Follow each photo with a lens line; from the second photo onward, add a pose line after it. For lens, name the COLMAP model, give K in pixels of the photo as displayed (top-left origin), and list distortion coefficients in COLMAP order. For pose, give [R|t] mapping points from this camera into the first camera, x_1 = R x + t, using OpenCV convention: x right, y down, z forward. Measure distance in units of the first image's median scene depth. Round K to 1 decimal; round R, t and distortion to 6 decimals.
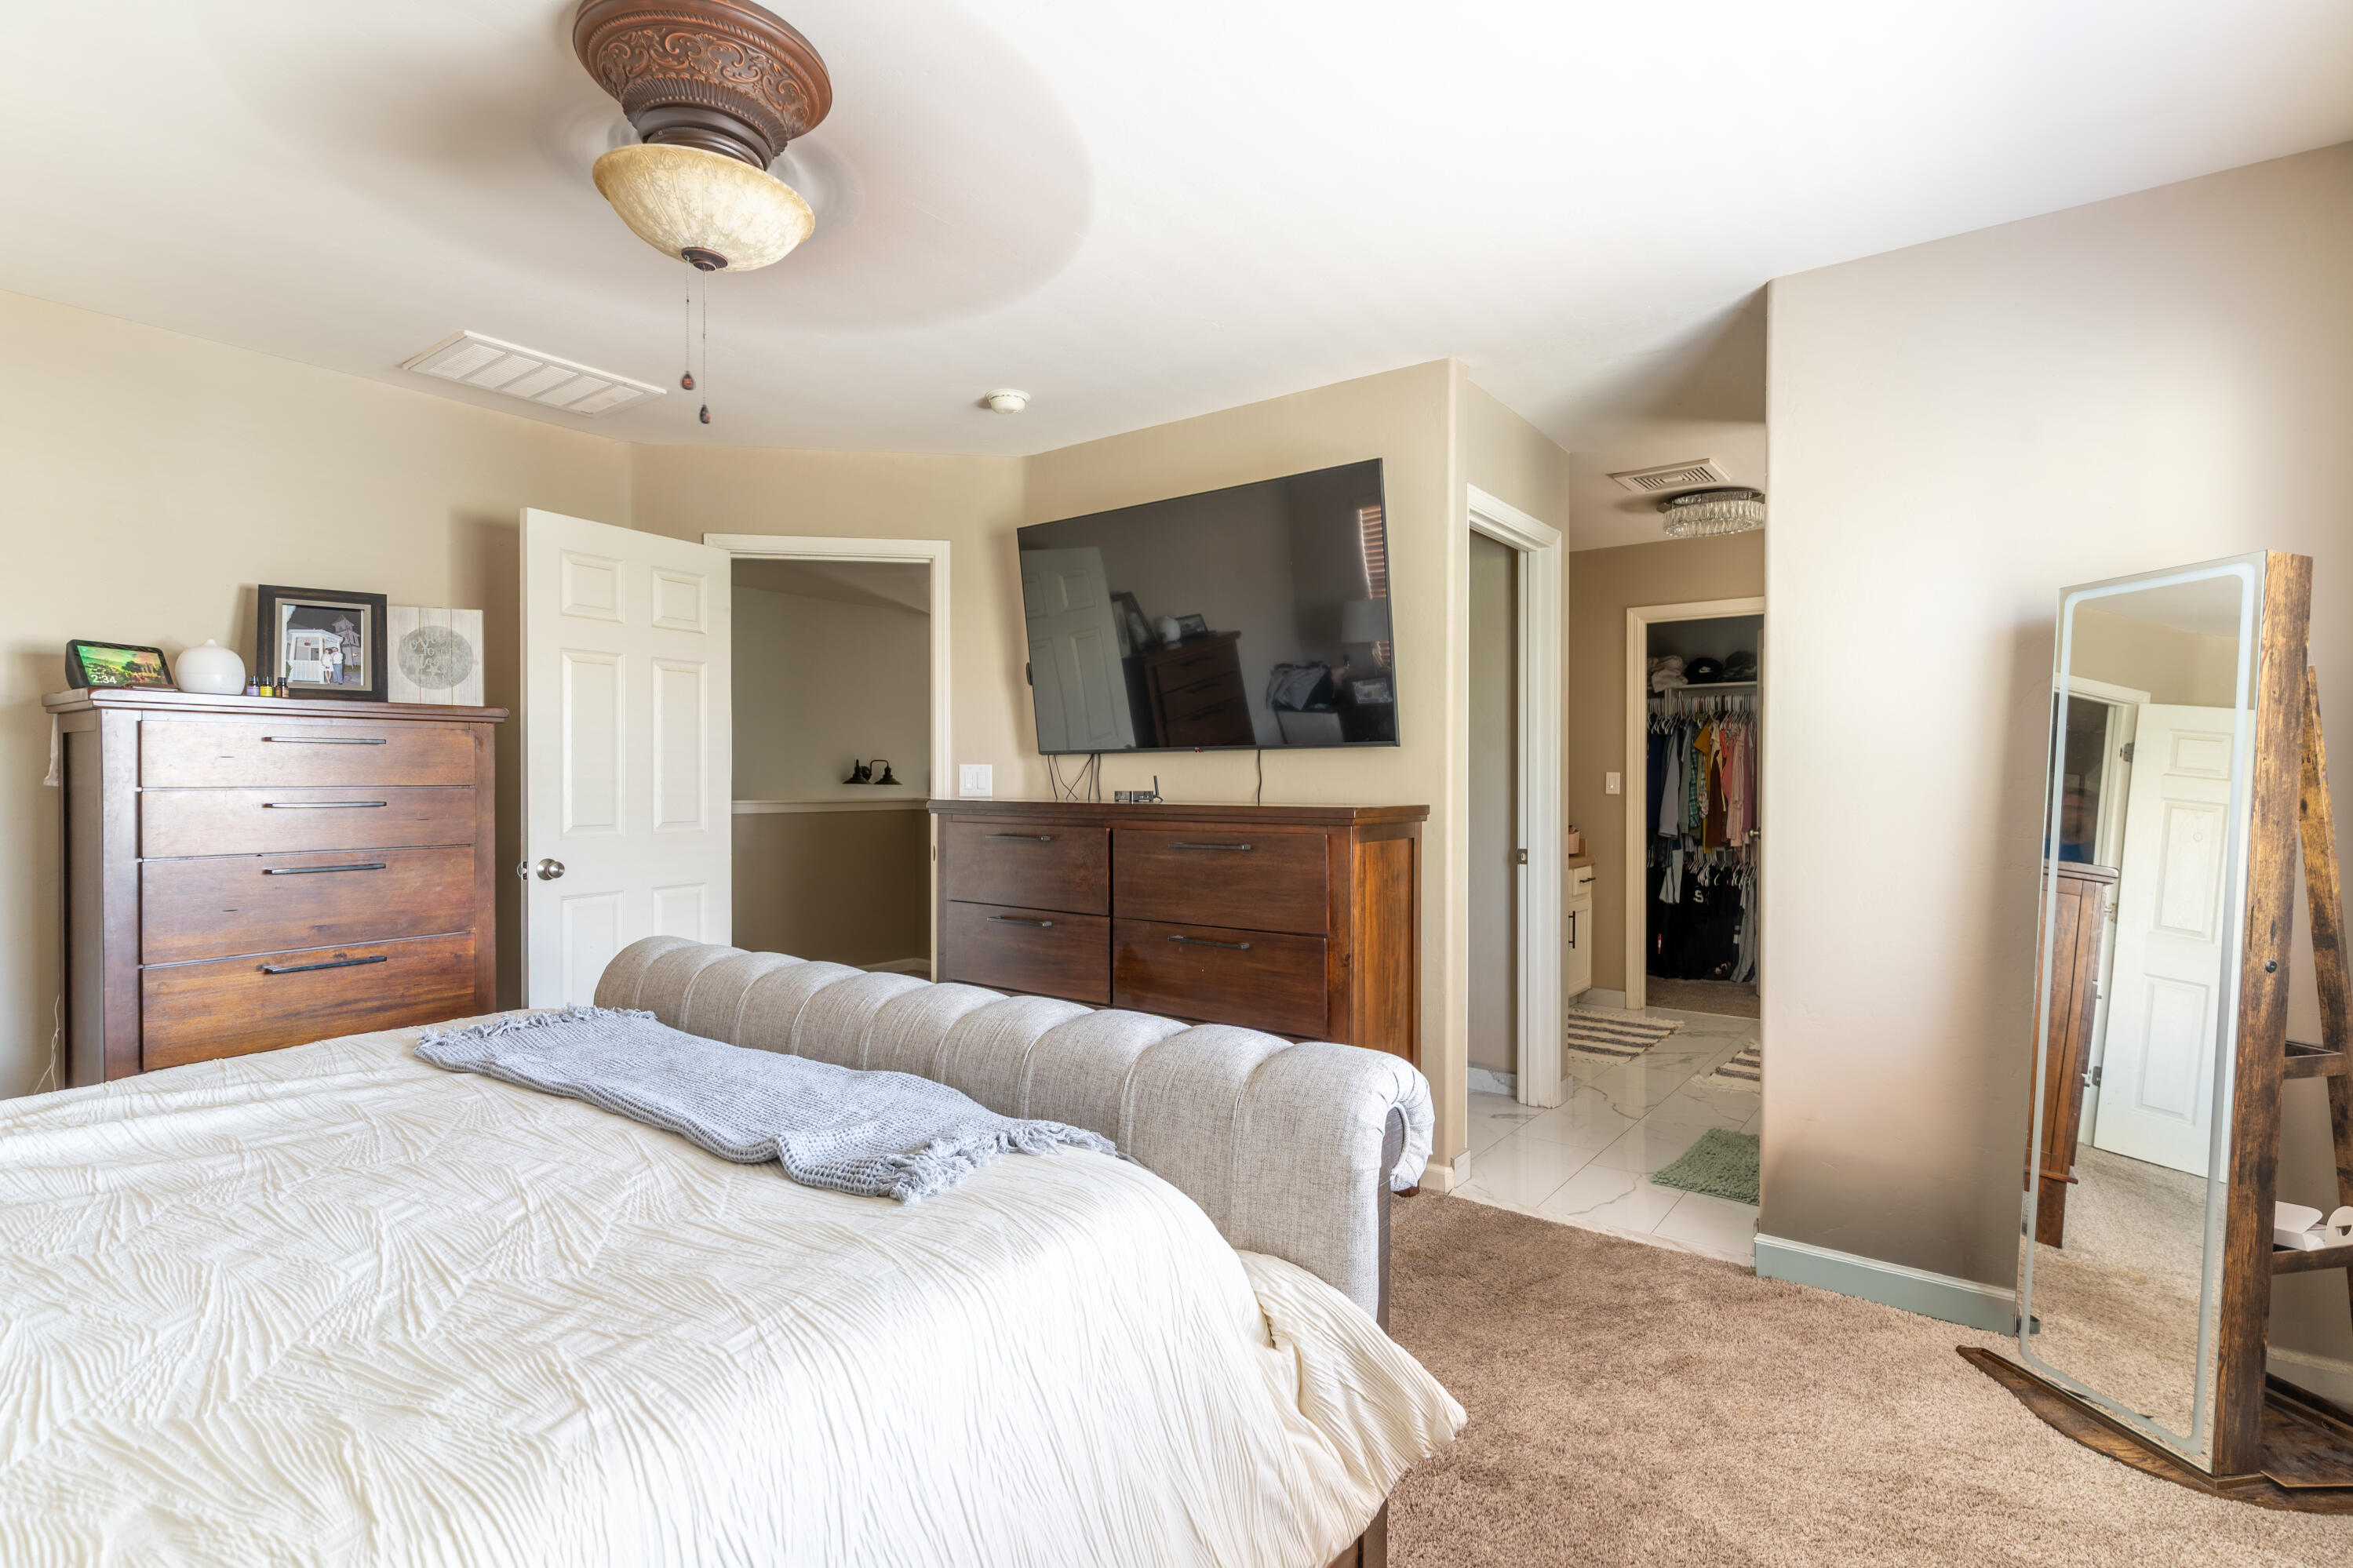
lens RADIAL K [[1123.4, 0, 1166.8], [0, 1123.4, 781.0], [0, 0, 1]] dist [0.003202, -0.000920]
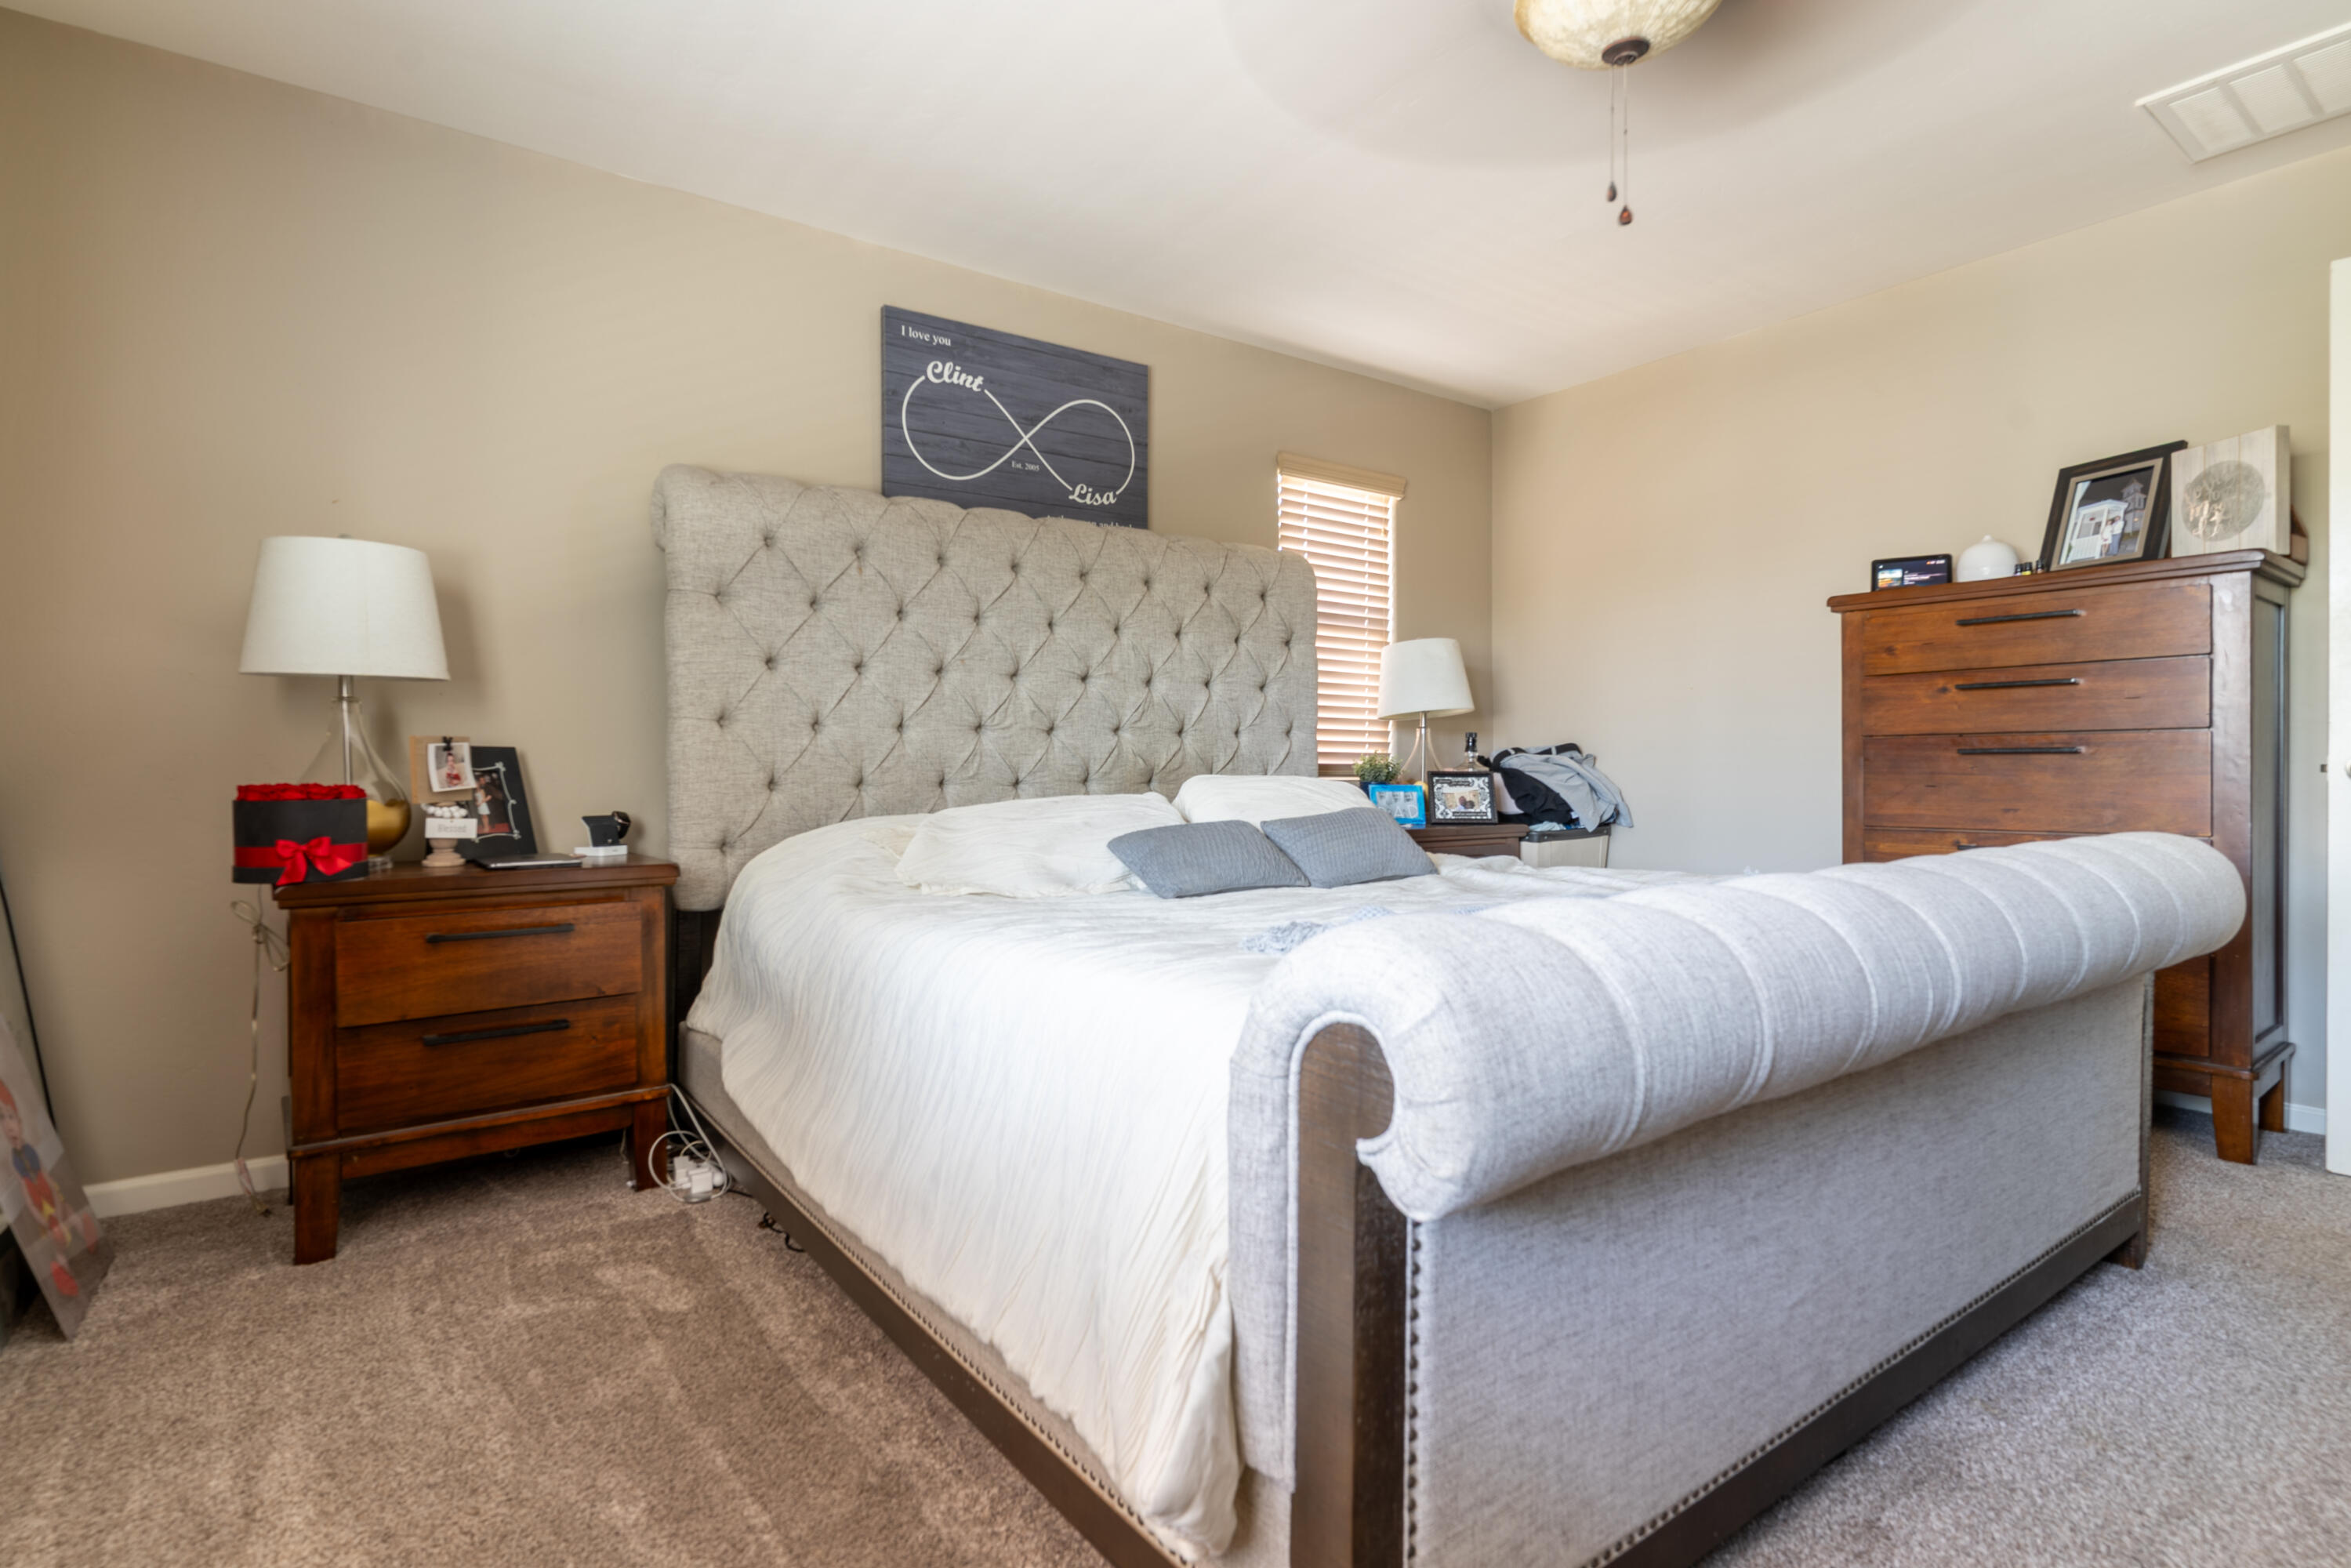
lens RADIAL K [[1122.6, 0, 1161.3], [0, 1122.6, 776.0], [0, 0, 1]] dist [0.003202, -0.000920]
pose [[-0.259665, 0.014002, -0.965597, 0.343828], [0.007130, 0.999895, 0.012582, 0.074483], [0.965672, -0.003617, -0.259738, 0.483471]]
